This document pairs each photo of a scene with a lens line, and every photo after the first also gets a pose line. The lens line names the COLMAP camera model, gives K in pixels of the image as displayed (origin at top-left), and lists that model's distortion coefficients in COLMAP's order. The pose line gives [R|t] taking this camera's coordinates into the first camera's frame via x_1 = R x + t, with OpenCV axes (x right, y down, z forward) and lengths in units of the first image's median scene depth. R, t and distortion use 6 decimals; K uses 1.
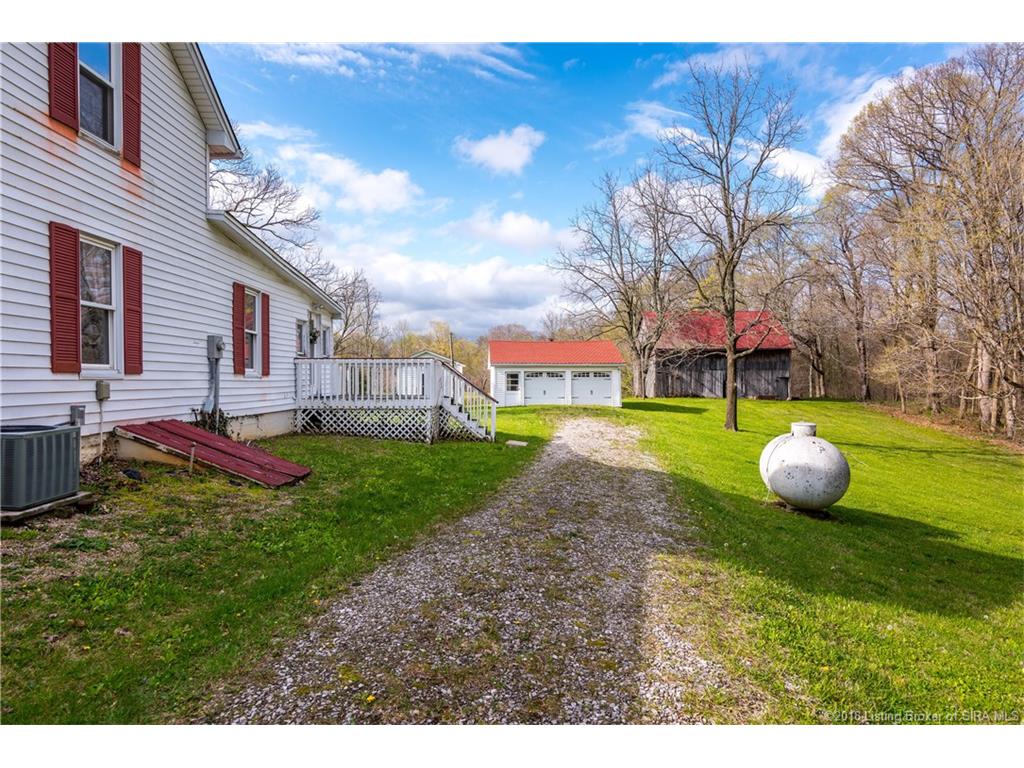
lens RADIAL K [[628.8, 0, 512.0], [0, 628.8, 384.0], [0, 0, 1]] dist [0.414919, 0.000080]
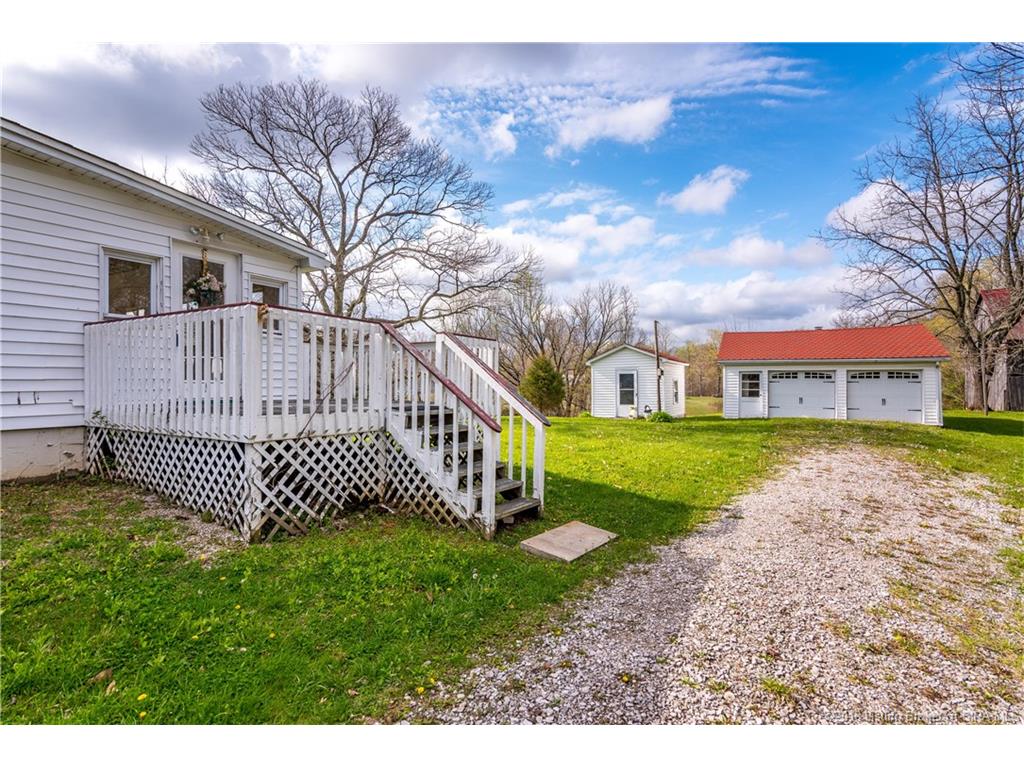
lens RADIAL K [[497.8, 0, 510.8], [0, 497.8, 391.7], [0, 0, 1]] dist [0.019637, -0.000213]
pose [[0.859001, 0.012123, -0.511831, 0.059837], [-0.009788, 0.999926, 0.007257, 0.002817], [0.511880, -0.001224, 0.859056, 0.347562]]
